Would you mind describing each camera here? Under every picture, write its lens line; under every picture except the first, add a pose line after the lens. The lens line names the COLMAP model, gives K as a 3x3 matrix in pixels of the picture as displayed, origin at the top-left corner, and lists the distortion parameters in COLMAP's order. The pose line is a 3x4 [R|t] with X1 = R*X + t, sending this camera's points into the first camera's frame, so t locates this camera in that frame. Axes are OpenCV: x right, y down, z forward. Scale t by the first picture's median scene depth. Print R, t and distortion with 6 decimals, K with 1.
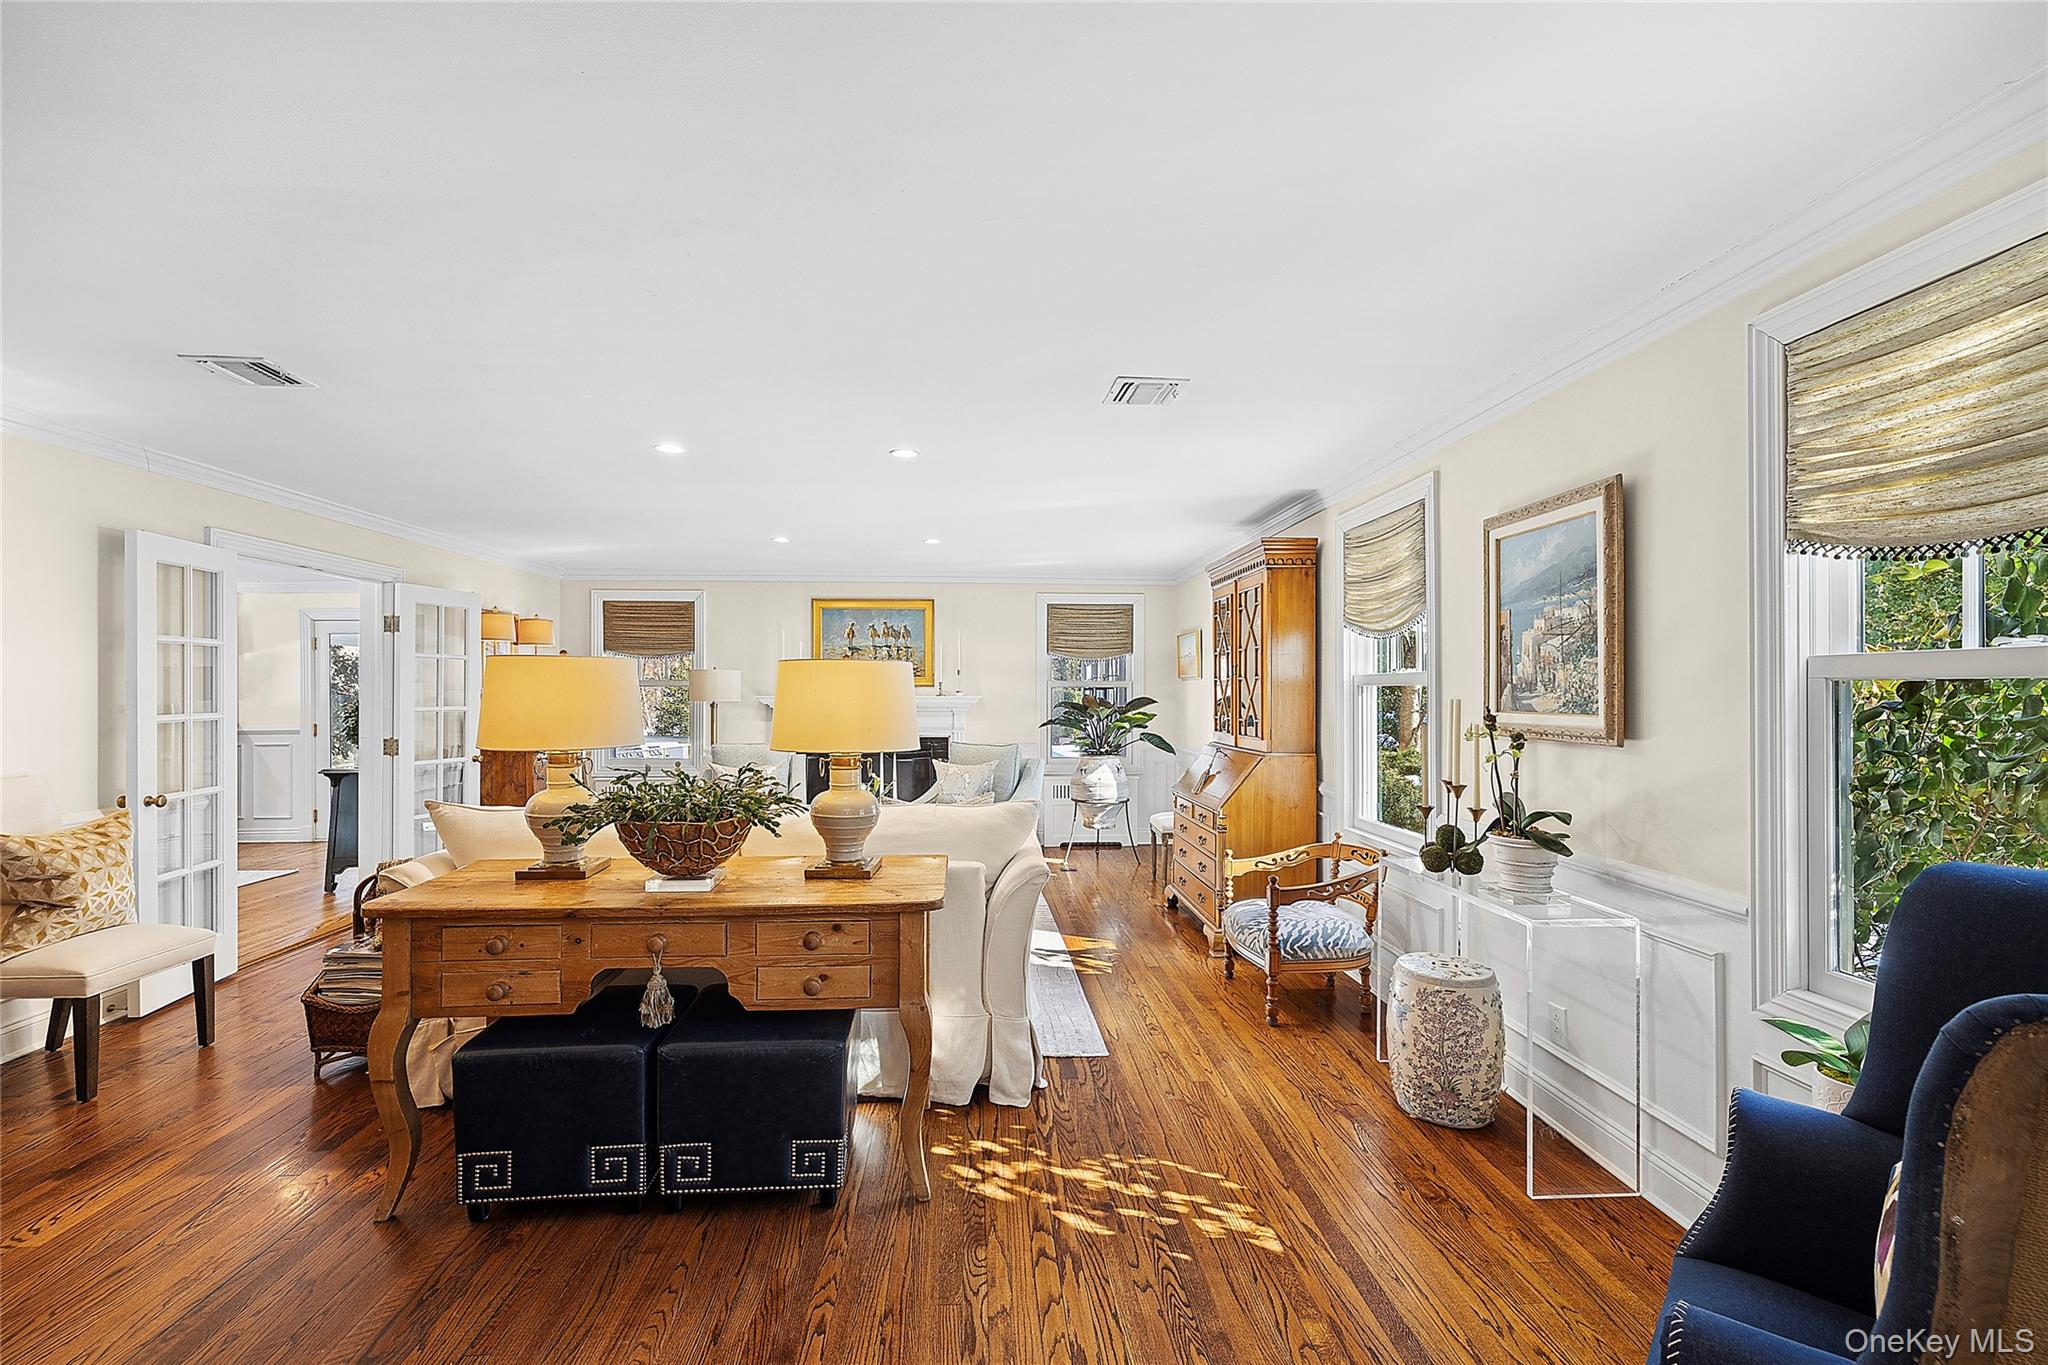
lens RADIAL K [[866.9, 0, 1024.0], [0, 866.9, 682.5], [0, 0, 1]] dist [0.002021, 0.000286]
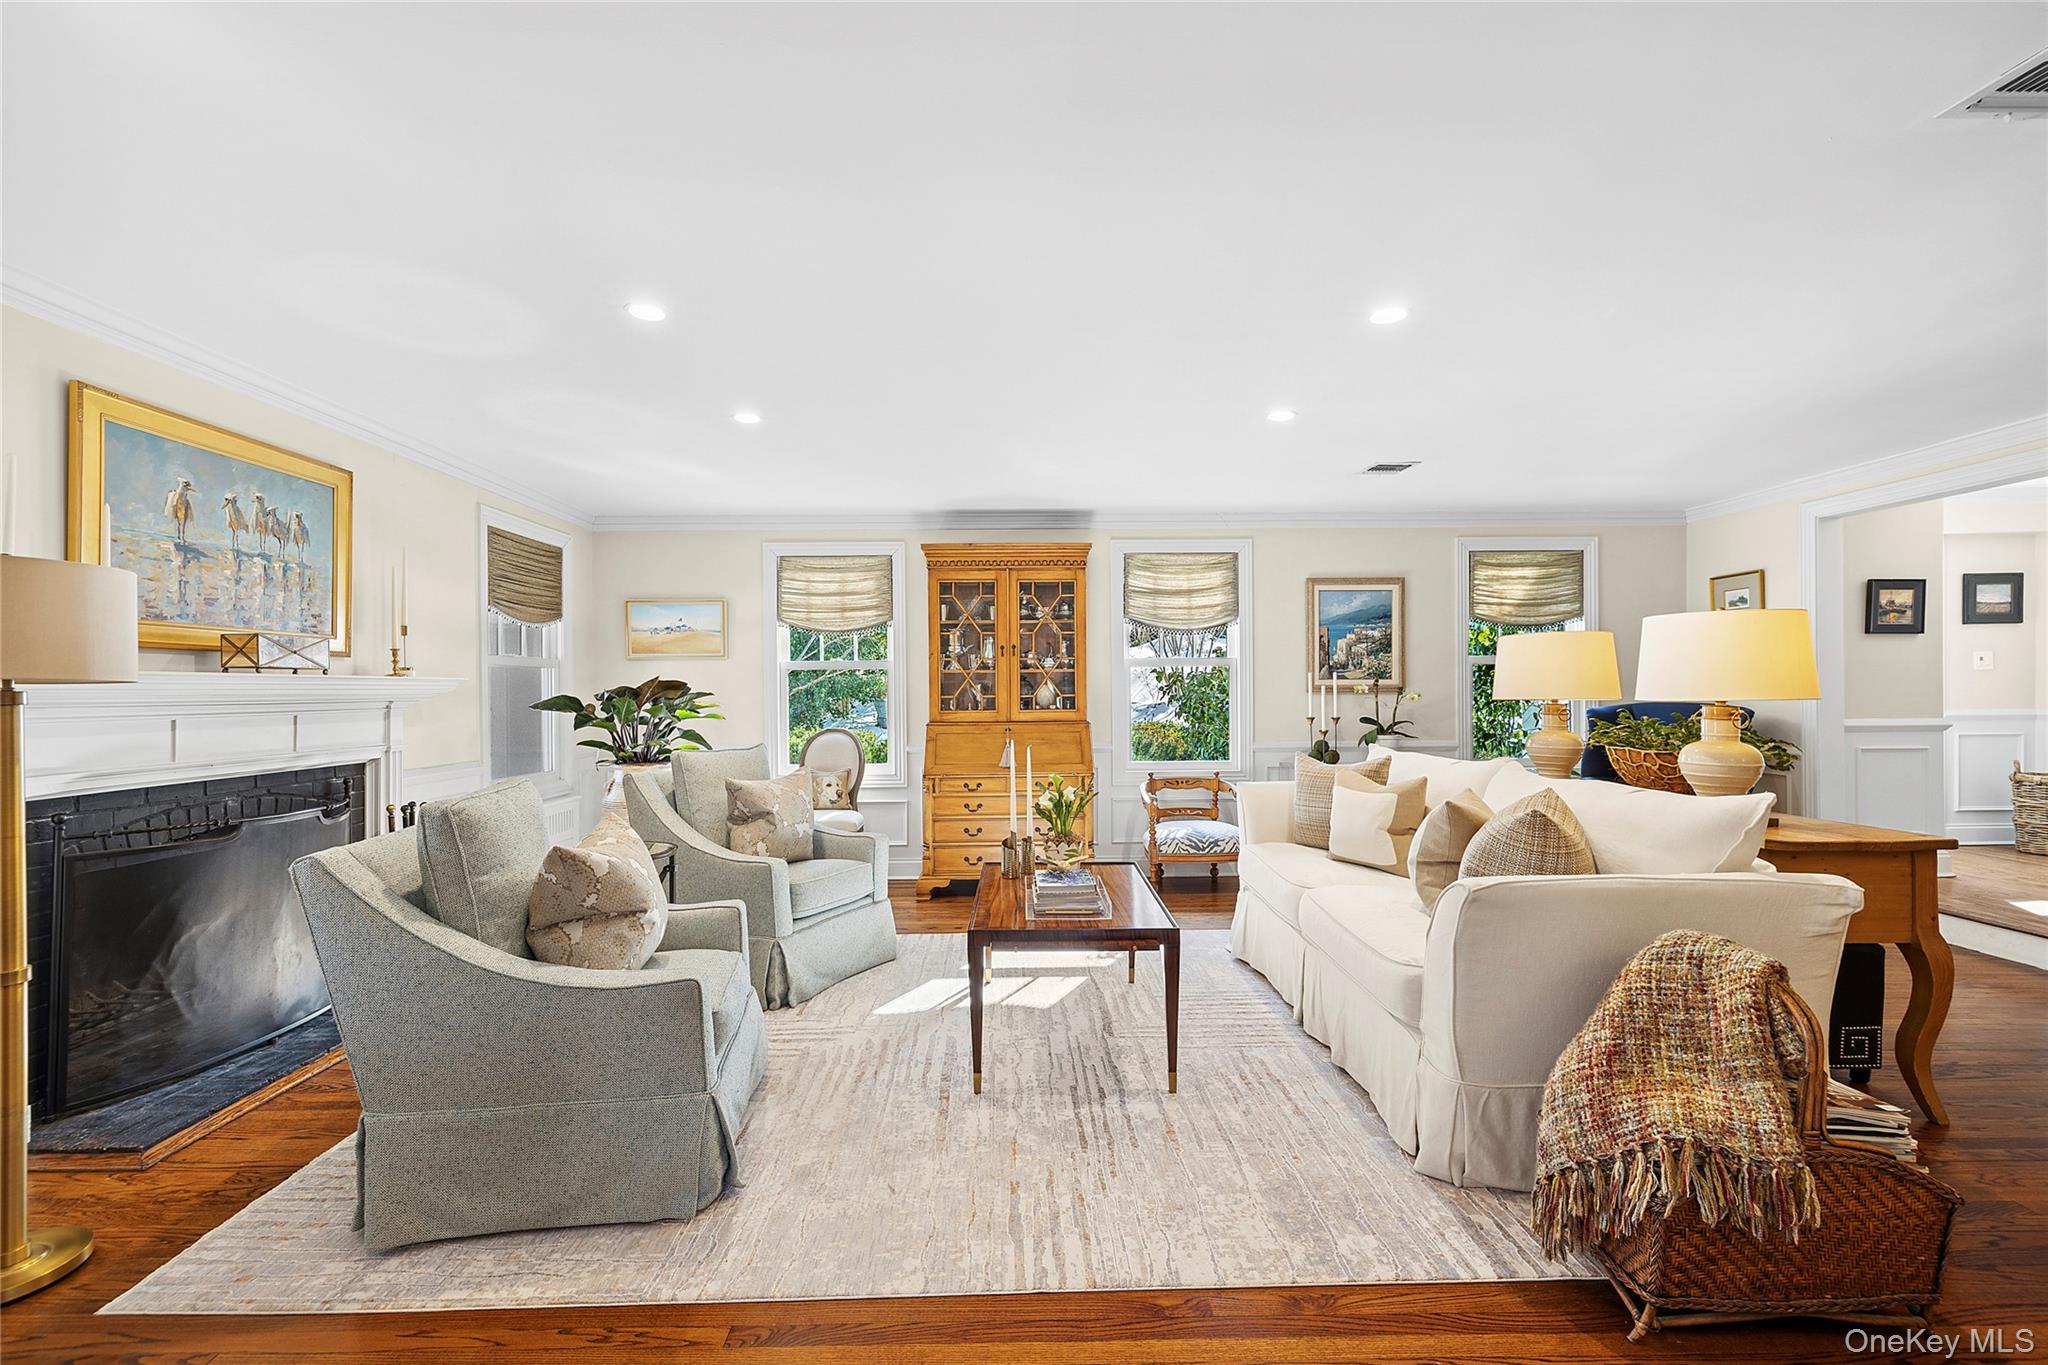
lens RADIAL K [[866.9, 0, 1024.0], [0, 866.9, 682.5], [0, 0, 1]] dist [0.002021, 0.000286]
pose [[0.049394, 0.007537, 0.998751, -1.409407], [-0.001158, 0.999971, -0.007489, 0.055036], [-0.998779, -0.000787, 0.049401, 1.551486]]
